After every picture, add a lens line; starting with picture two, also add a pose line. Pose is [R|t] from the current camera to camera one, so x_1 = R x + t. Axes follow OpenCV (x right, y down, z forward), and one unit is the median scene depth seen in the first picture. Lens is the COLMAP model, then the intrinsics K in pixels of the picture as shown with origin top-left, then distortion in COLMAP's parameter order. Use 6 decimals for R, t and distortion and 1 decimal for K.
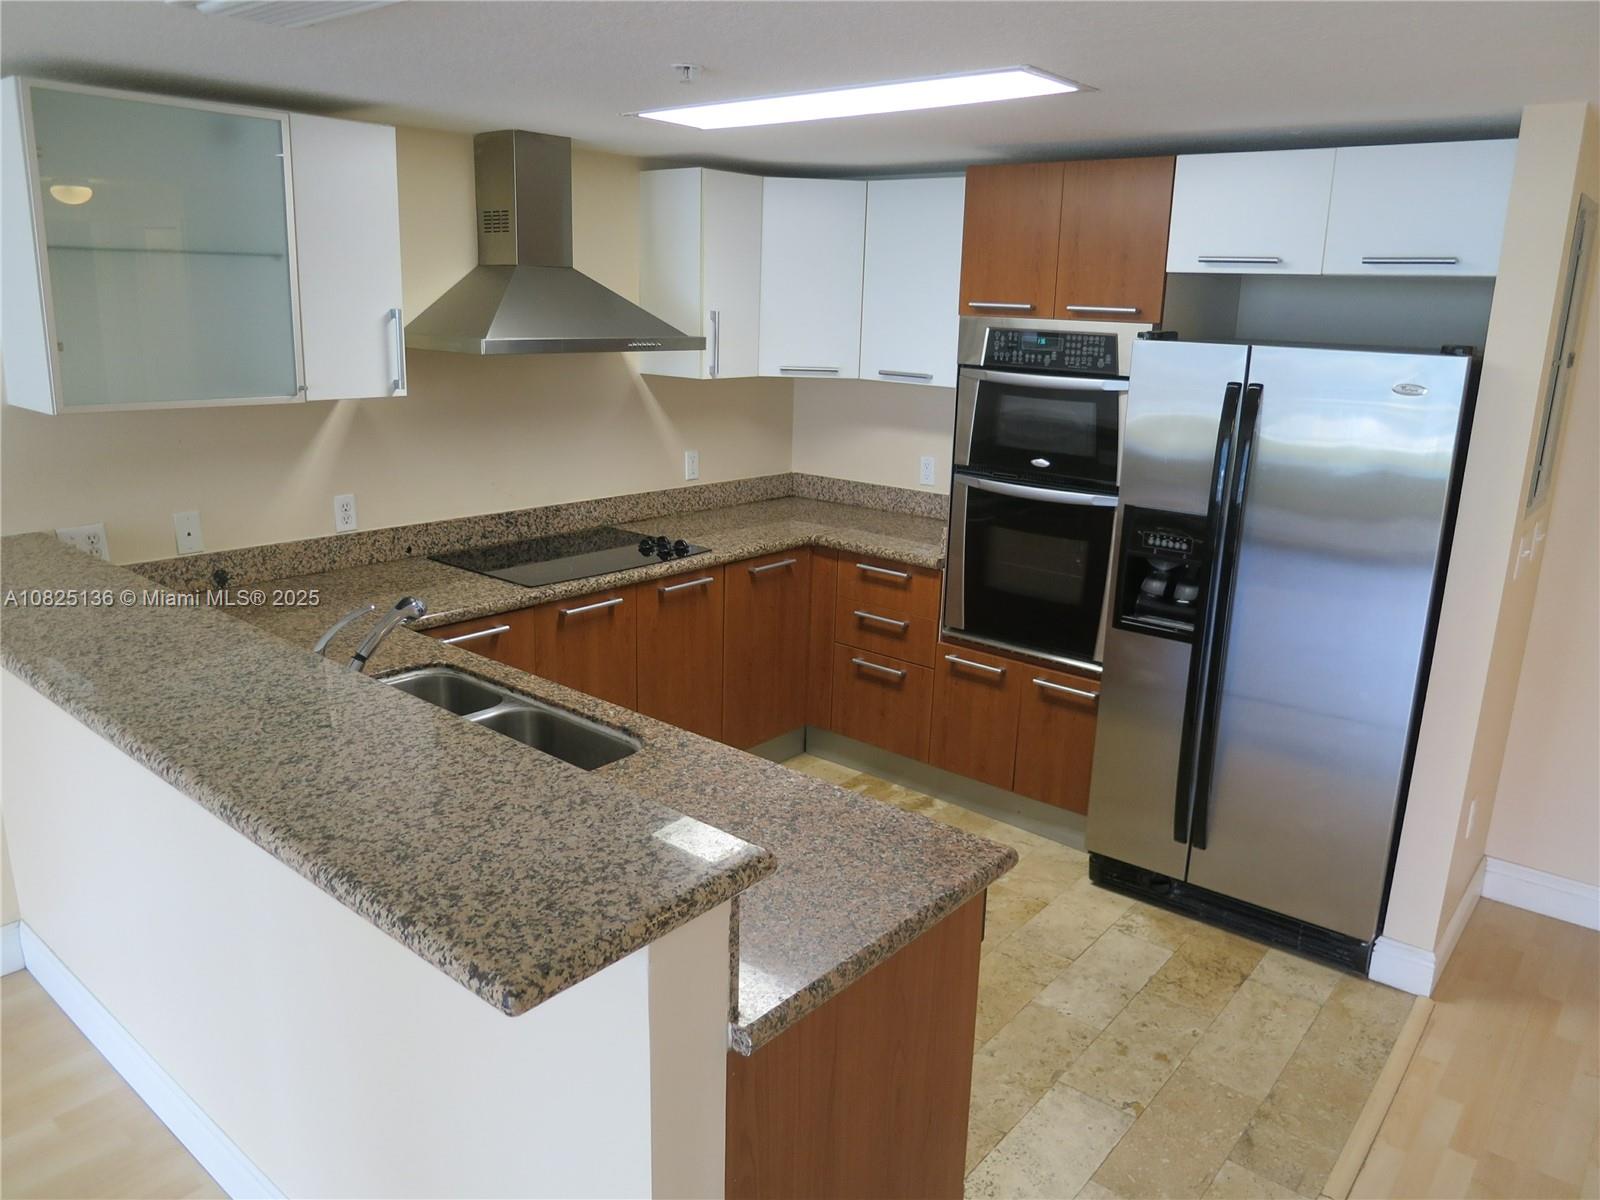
lens RADIAL K [[1154.5, 0, 790.3], [0, 1154.5, 600.7], [0, 0, 1]] dist [-0.050704, 0.012841]
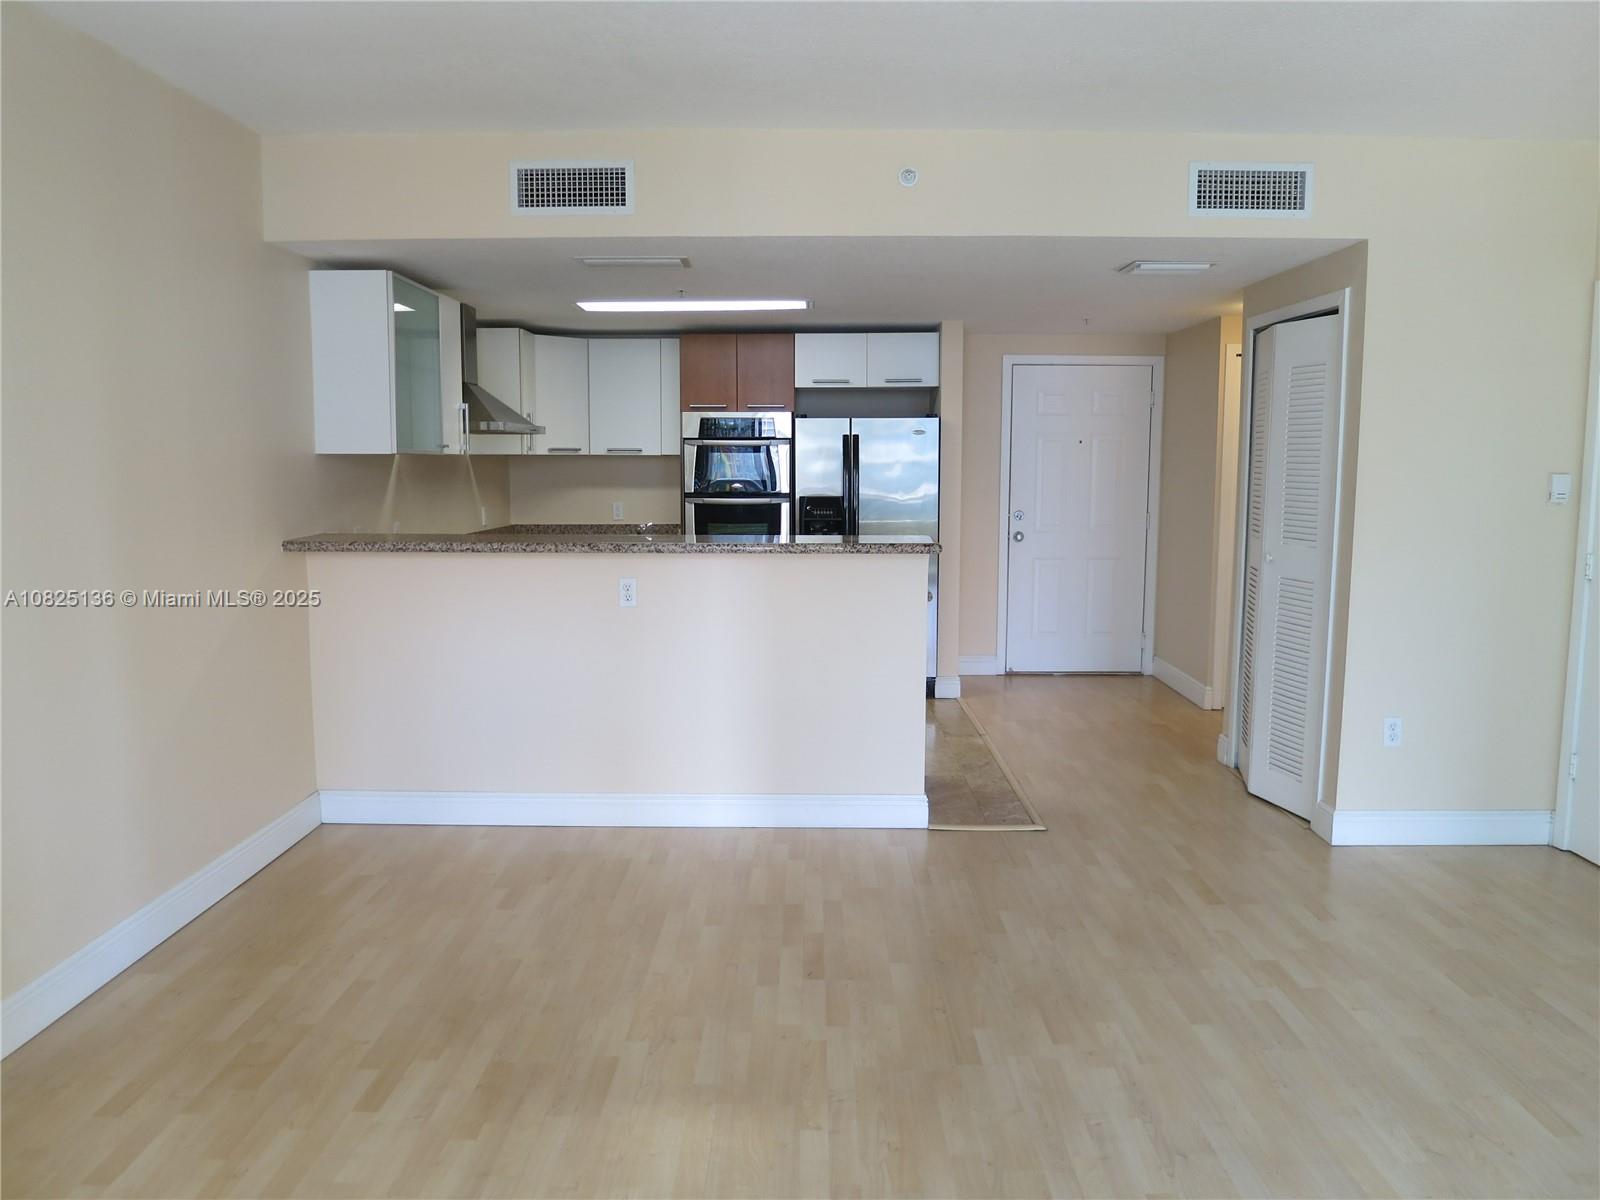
lens RADIAL K [[1154.5, 0, 790.3], [0, 1154.5, 600.7], [0, 0, 1]] dist [-0.050704, 0.012841]
pose [[0.773817, -0.105413, 0.624576, -0.948721], [0.182562, 0.981327, -0.060561, 0.202399], [-0.606530, 0.160887, 0.778612, -0.521604]]
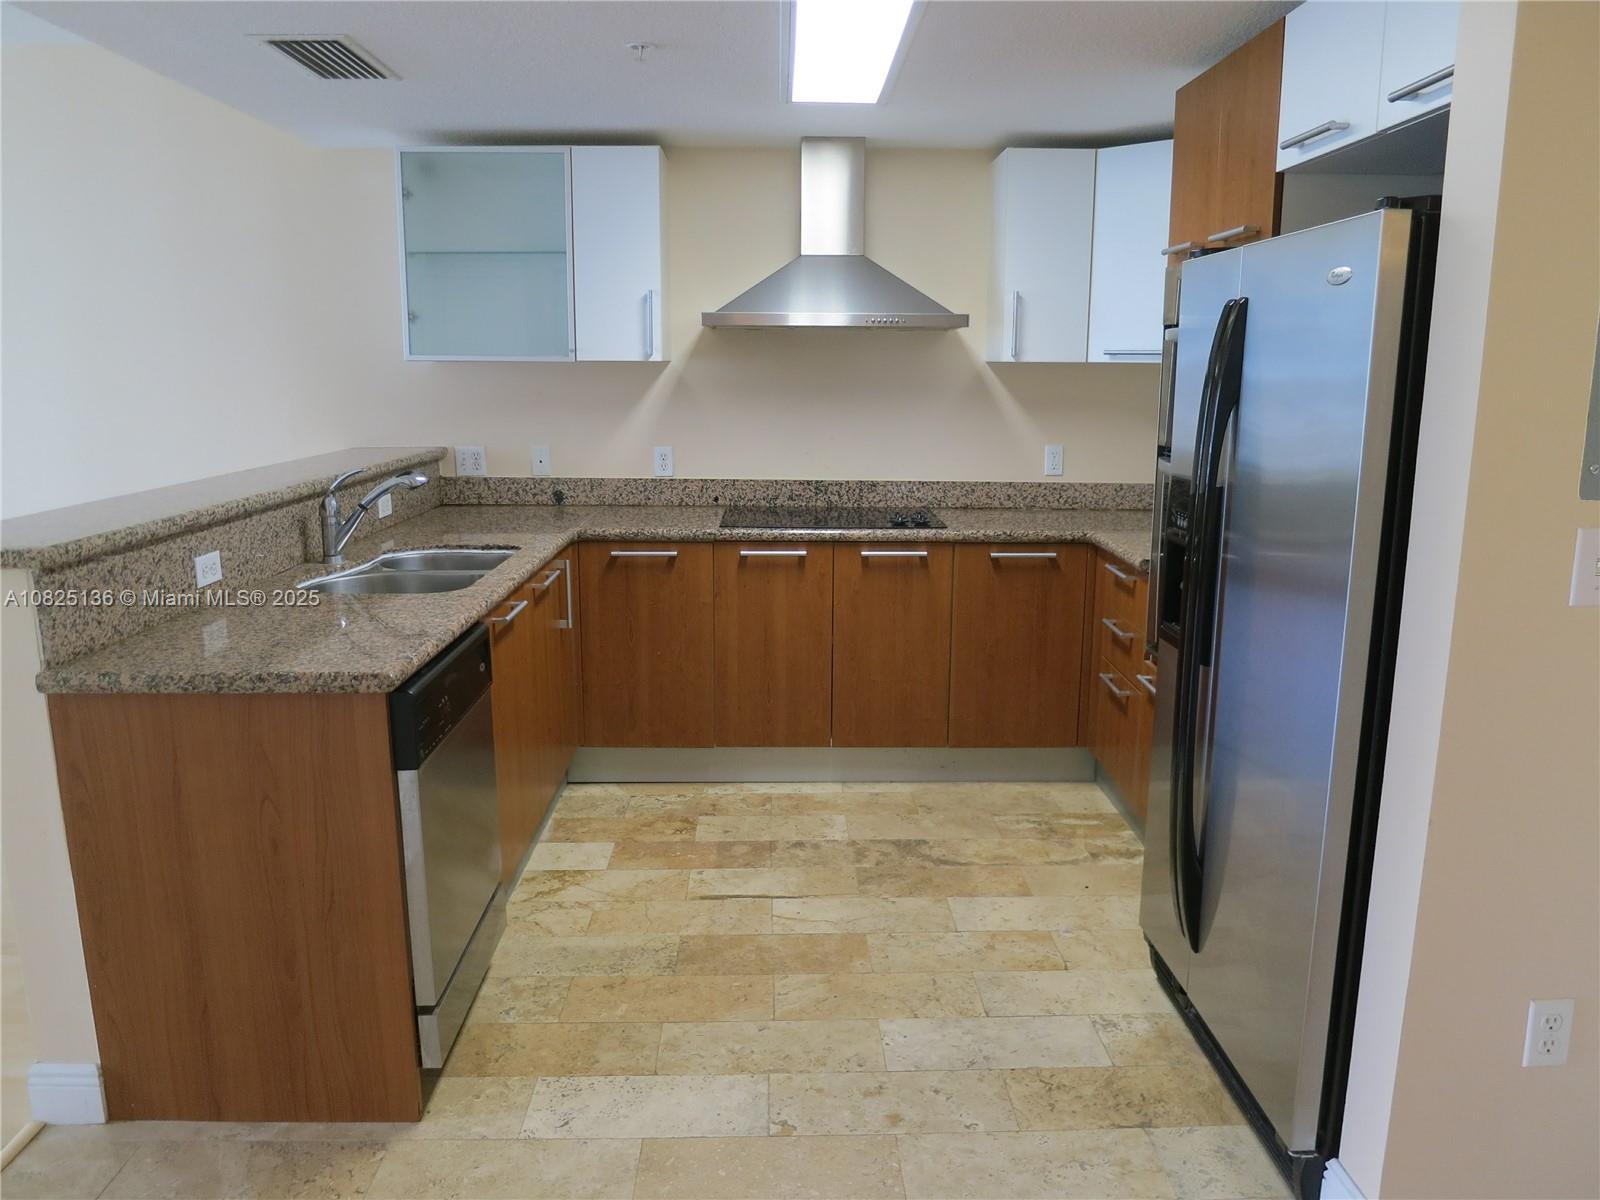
lens RADIAL K [[1154.5, 0, 790.3], [0, 1154.5, 600.7], [0, 0, 1]] dist [-0.050704, 0.012841]
pose [[0.650613, 0.126439, -0.748810, 0.654504], [-0.179023, 0.983788, 0.010569, 0.034313], [0.738006, 0.127178, 0.662701, 0.282893]]
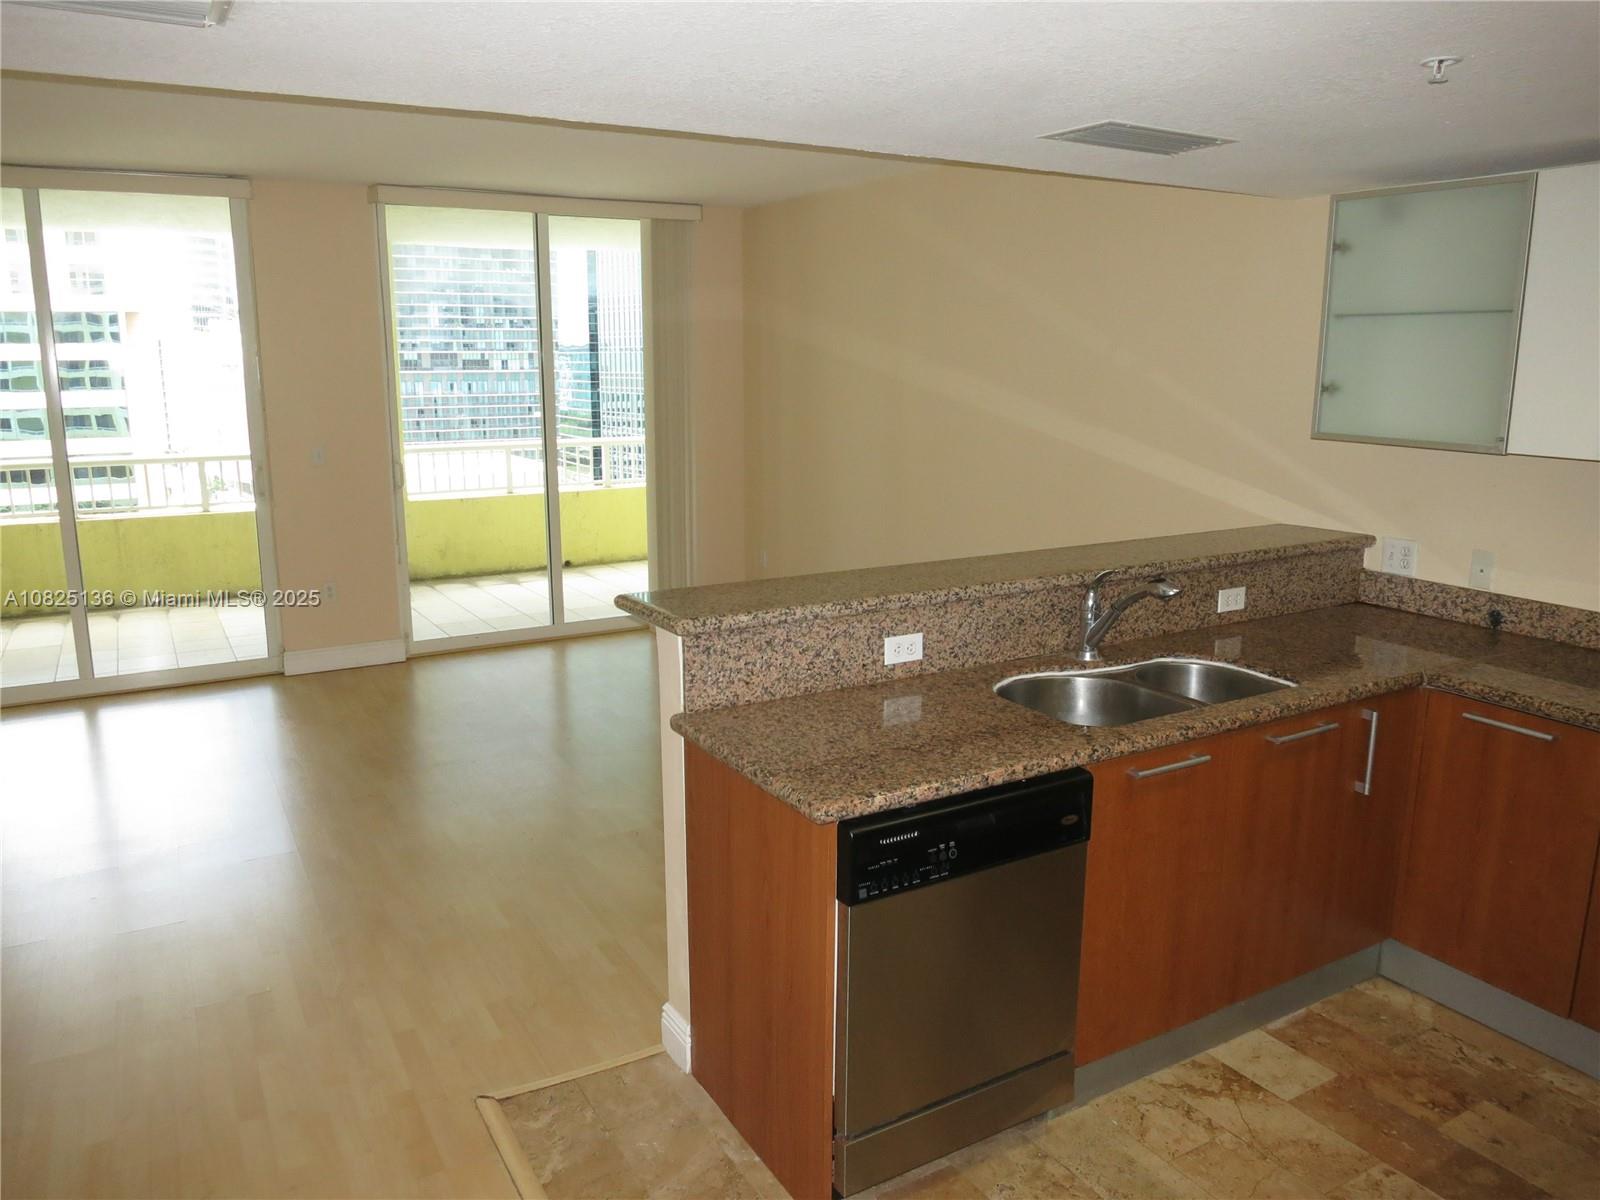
lens RADIAL K [[1149.3, 0, 791.8], [0, 1149.3, 601.2], [0, 0, 1]] dist [-0.054373, 0.009372]
pose [[-0.353964, 0.166499, -0.920319, 0.618342], [-0.244712, 0.933257, 0.262959, -0.135298], [0.902677, 0.318291, -0.289595, 0.645367]]
